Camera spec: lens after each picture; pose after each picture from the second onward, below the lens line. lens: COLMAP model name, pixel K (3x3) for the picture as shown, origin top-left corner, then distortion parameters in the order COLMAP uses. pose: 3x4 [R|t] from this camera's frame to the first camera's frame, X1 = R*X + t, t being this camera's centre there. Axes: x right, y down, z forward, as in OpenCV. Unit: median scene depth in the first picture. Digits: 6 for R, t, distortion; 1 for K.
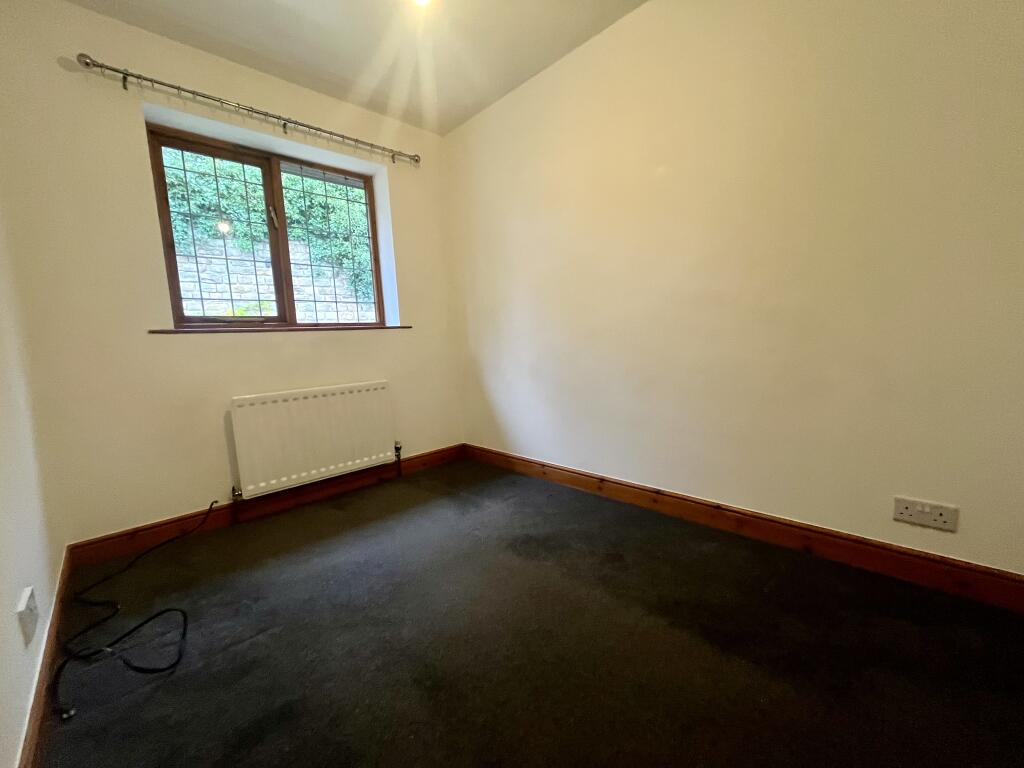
lens RADIAL K [[406.2, 0, 512.0], [0, 406.2, 384.0], [0, 0, 1]] dist [-0.024913, -0.000035]
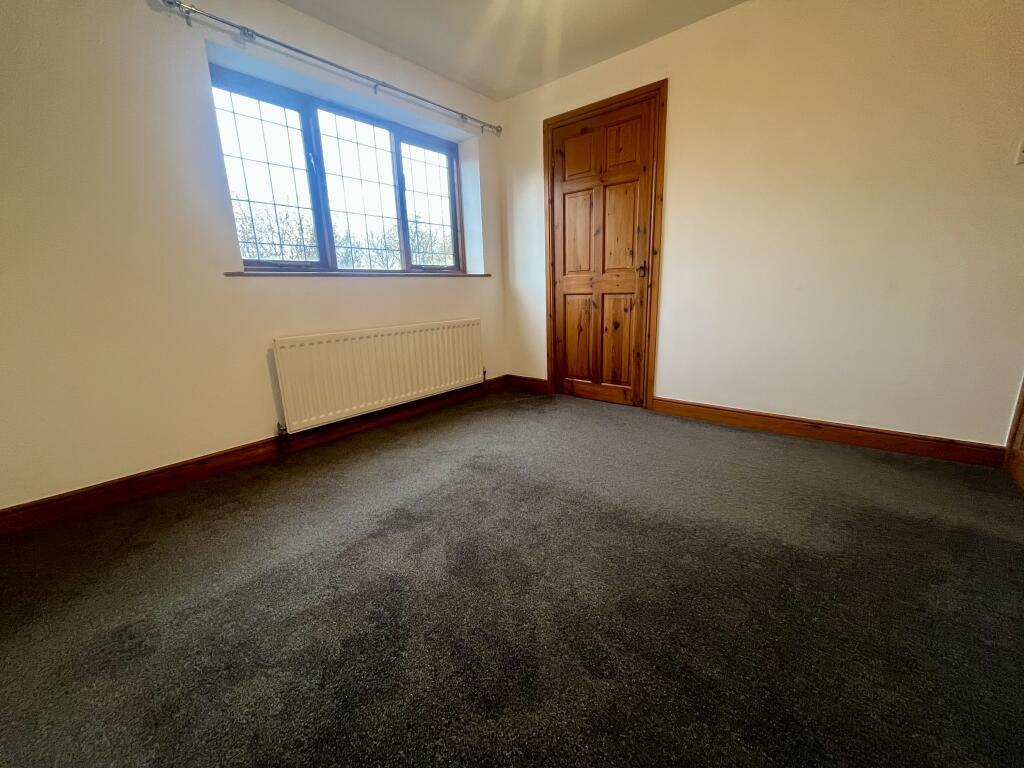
lens RADIAL K [[415.4, 0, 512.0], [0, 415.4, 384.0], [0, 0, 1]] dist [-0.000458, 0.000040]
pose [[0.996285, -0.004439, 0.086001, -0.214946], [-0.005171, 0.993785, 0.111197, 0.033746], [-0.085960, -0.111229, 0.990070, -0.206112]]
